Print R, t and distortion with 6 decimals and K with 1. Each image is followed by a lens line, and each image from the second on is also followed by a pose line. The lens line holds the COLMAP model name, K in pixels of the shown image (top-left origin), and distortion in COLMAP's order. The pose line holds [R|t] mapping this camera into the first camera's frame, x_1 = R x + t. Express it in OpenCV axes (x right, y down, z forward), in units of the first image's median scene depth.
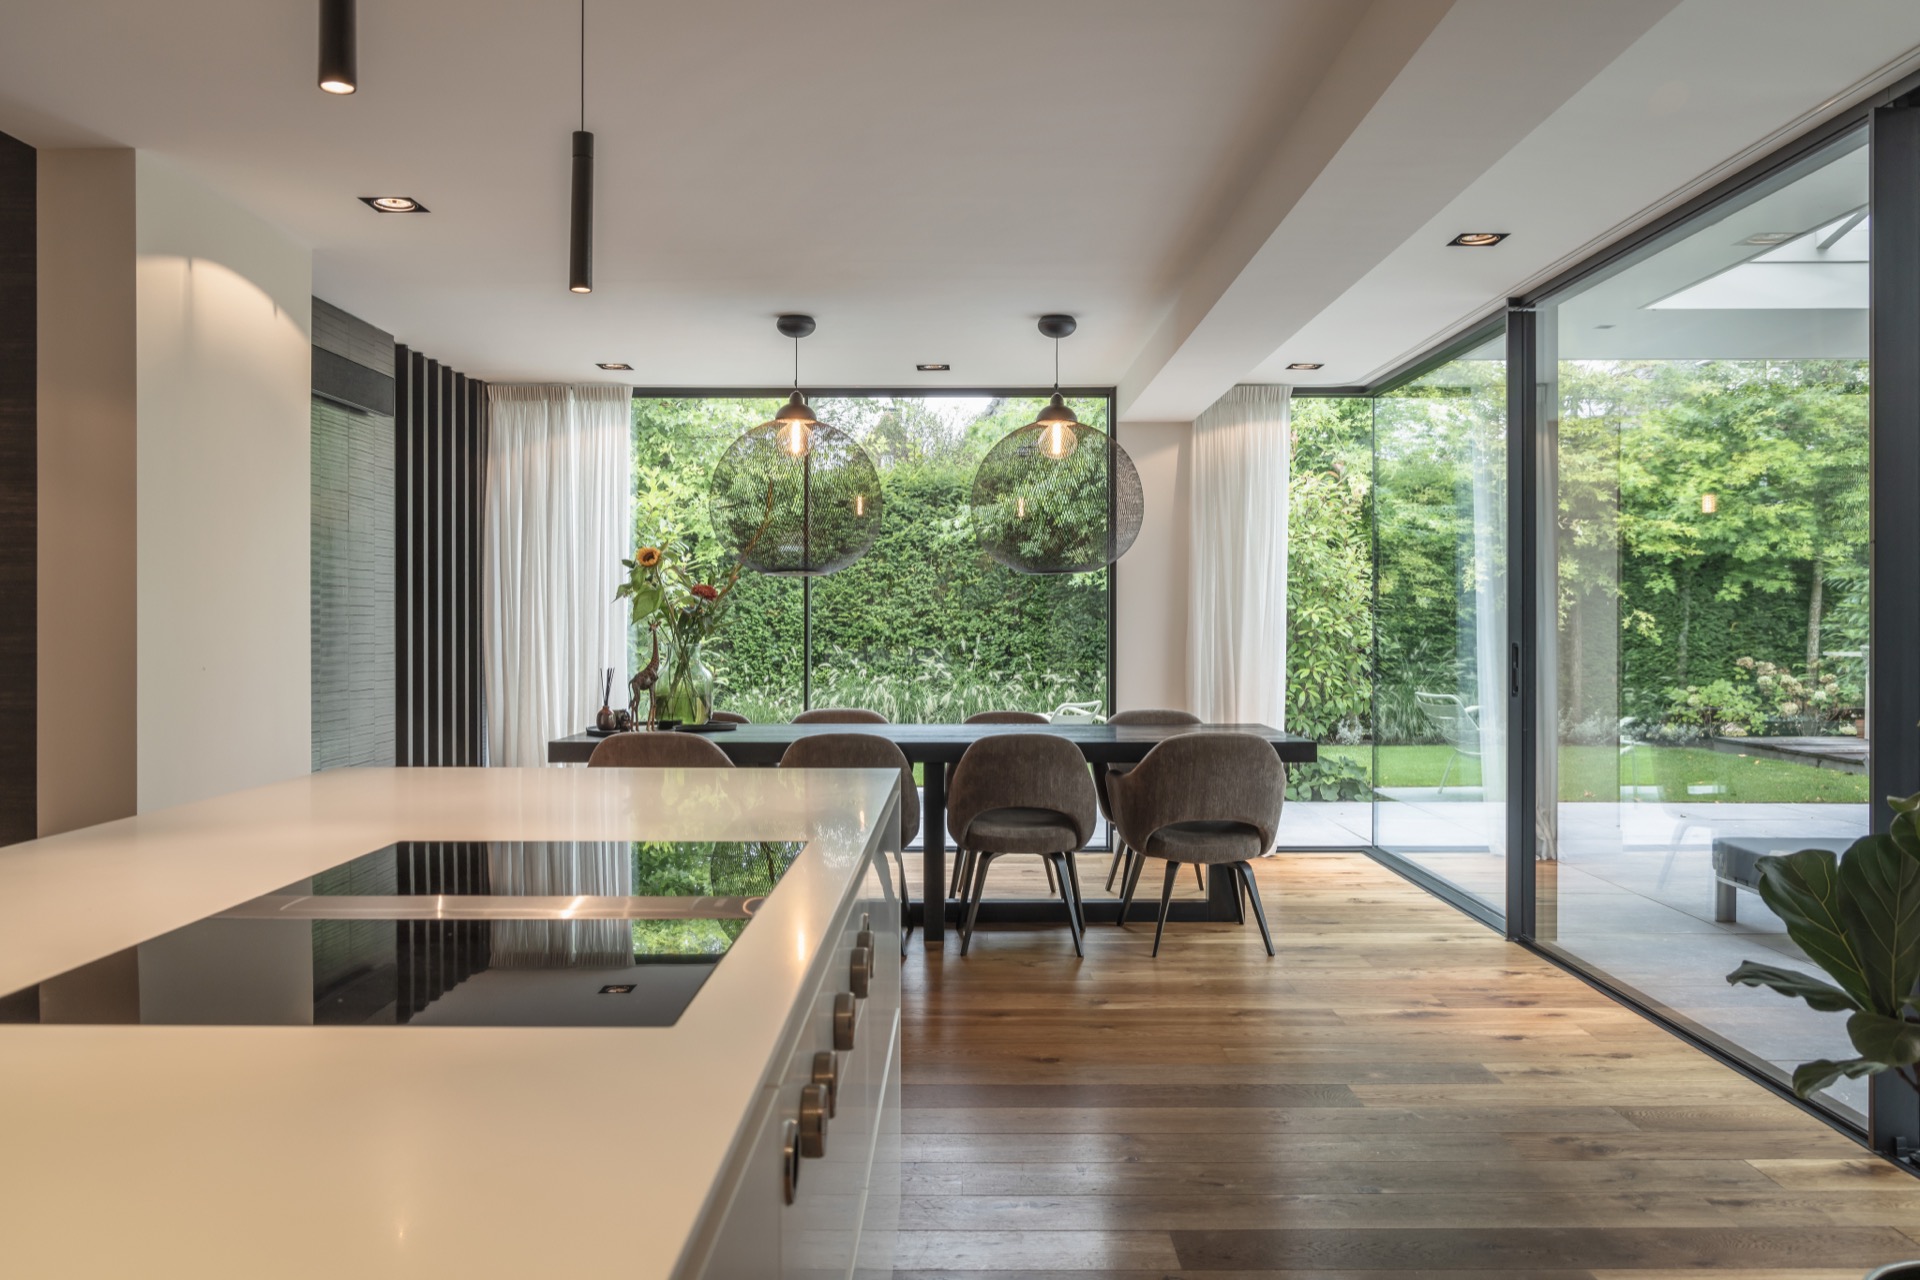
lens RADIAL K [[1455.1, 0, 960.0], [0, 1455.1, 640.0], [0, 0, 1]] dist [-0.037480, -0.000467]
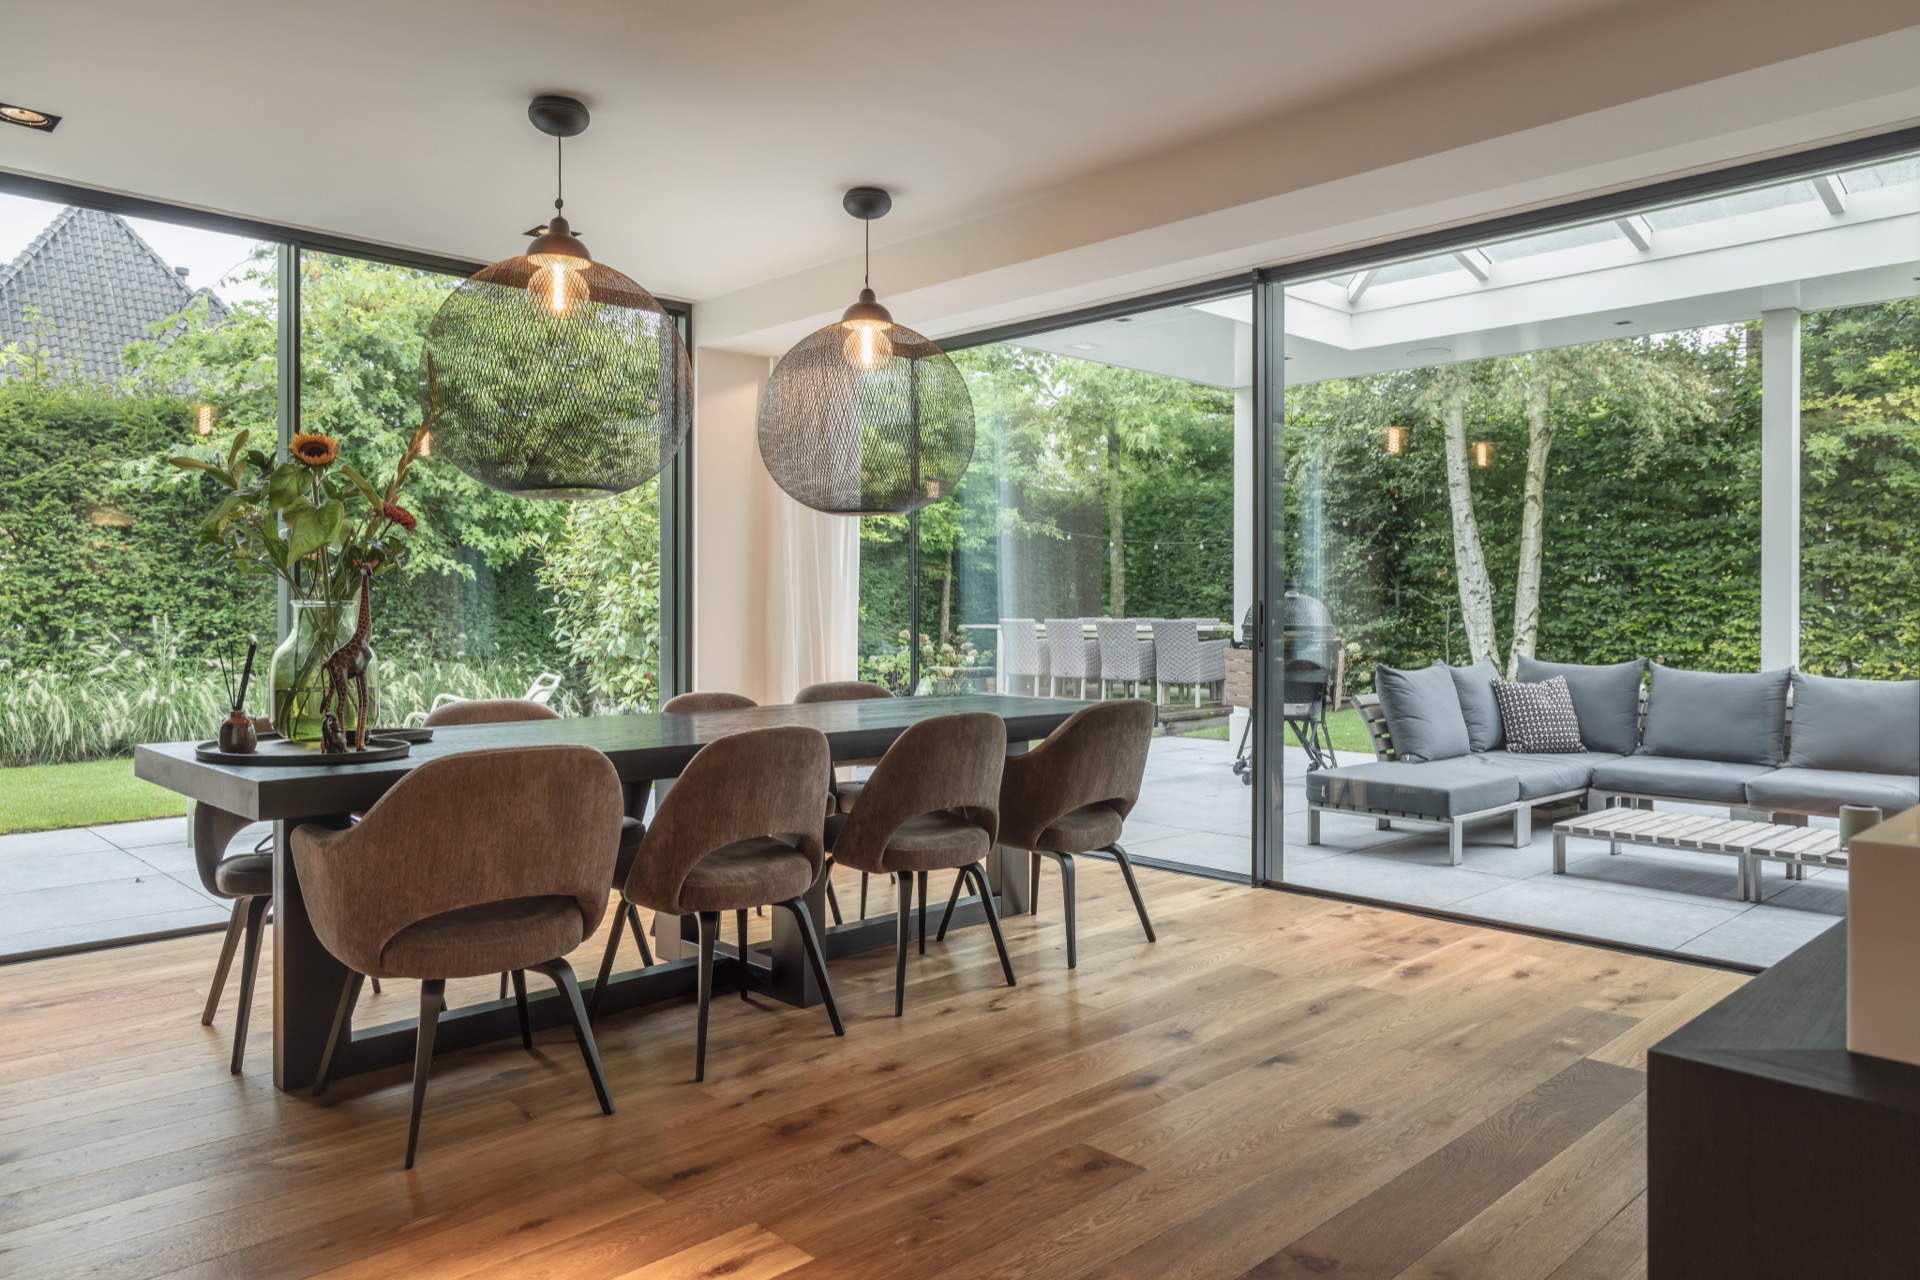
lens RADIAL K [[1297.4, 0, 1016.0], [0, 1297.4, 631.5], [0, 0, 1]] dist [0.006354, 0.002412]
pose [[0.703969, -0.012650, 0.710118, -0.166642], [0.009953, 0.999919, 0.007945, 0.005762], [-0.710161, 0.001475, 0.704037, 0.188967]]
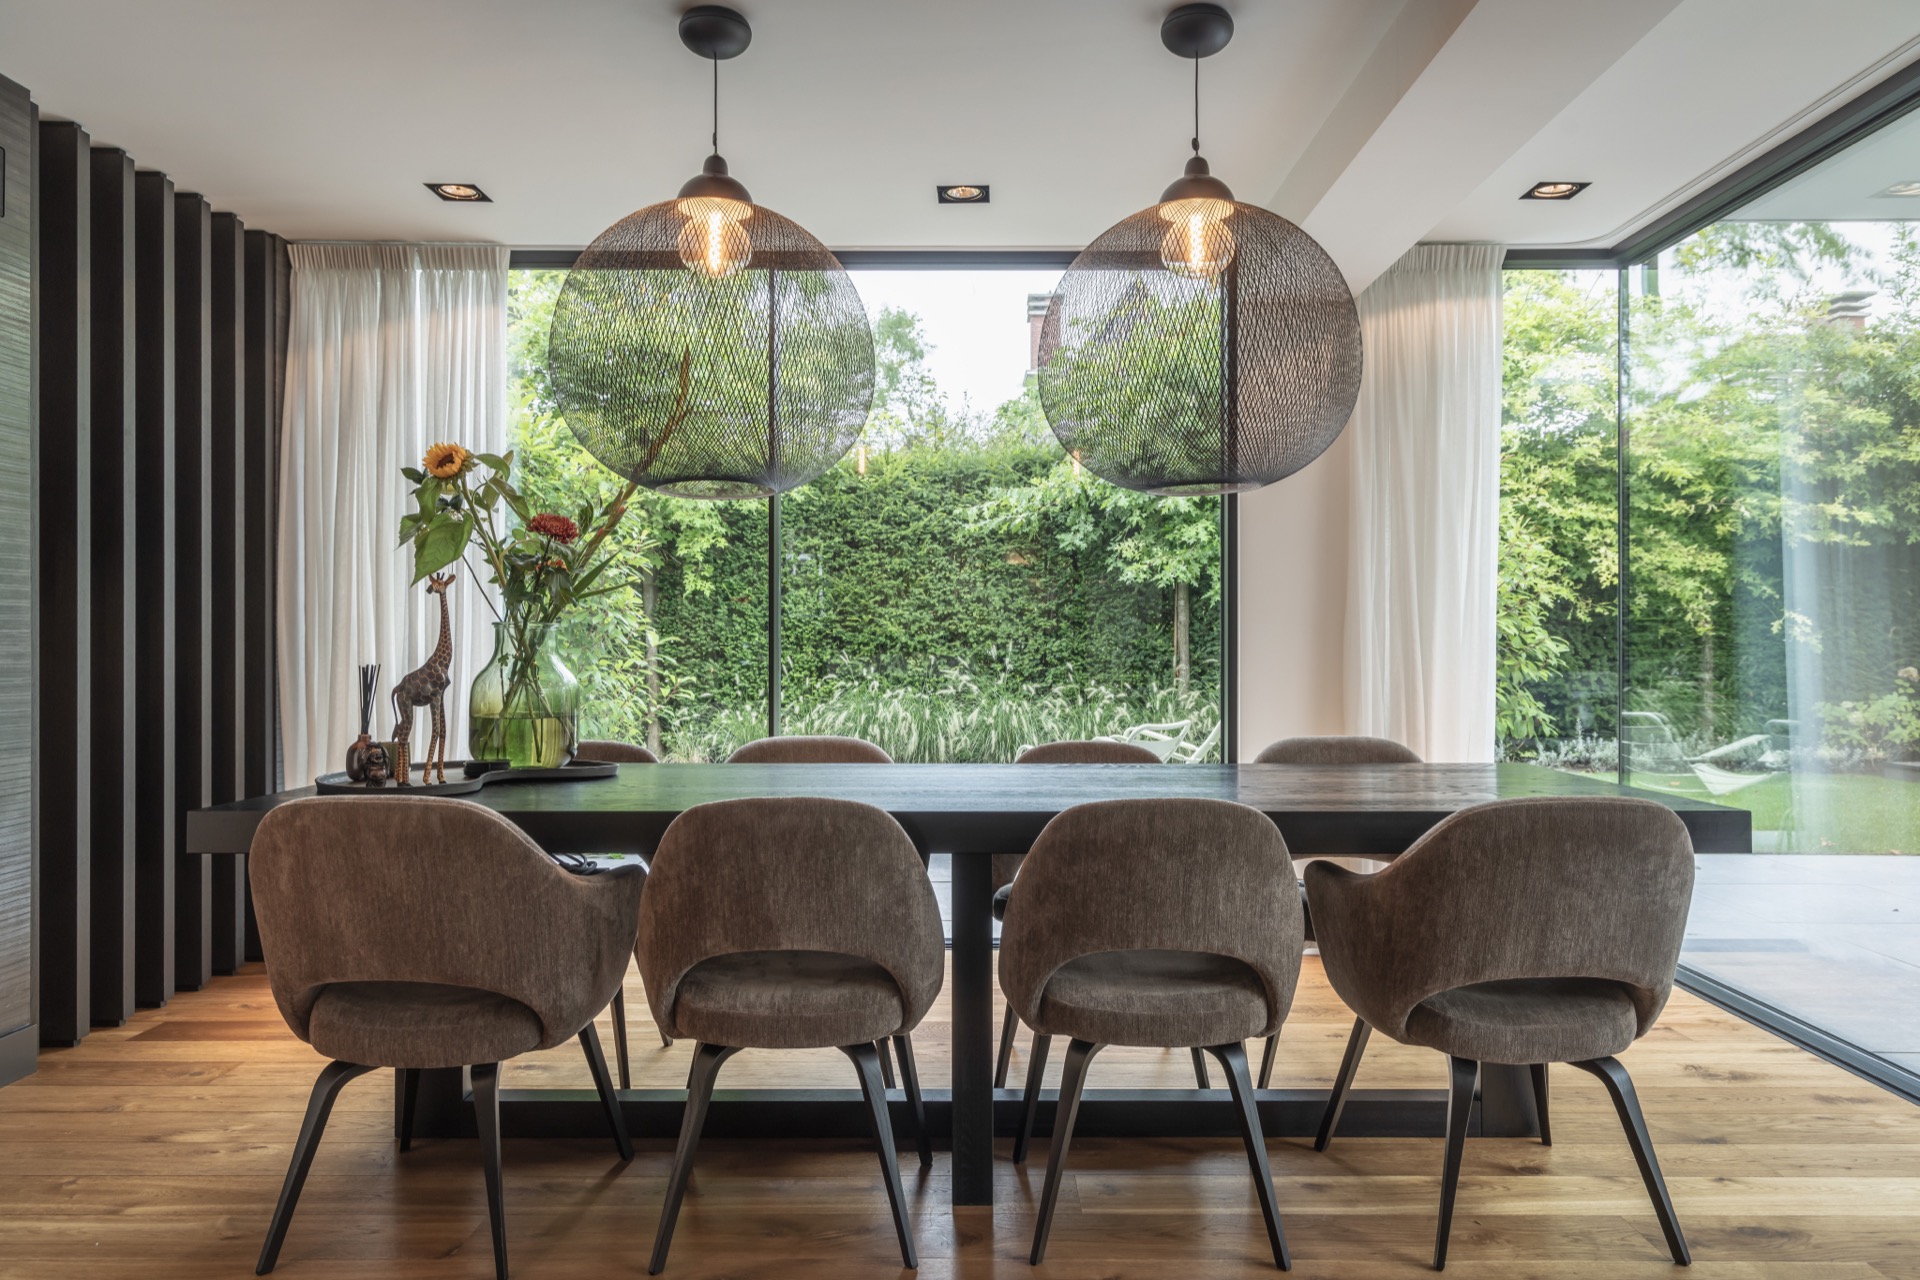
lens RADIAL K [[1332.8, 0, 960.0], [0, 1332.8, 640.0], [0, 0, 1]] dist [-0.001202, -0.001607]
pose [[0.999915, -0.000655, -0.013027, -0.006590], [0.000459, 0.999887, -0.014998, 0.007577], [0.013035, 0.014991, 0.999803, 0.219113]]
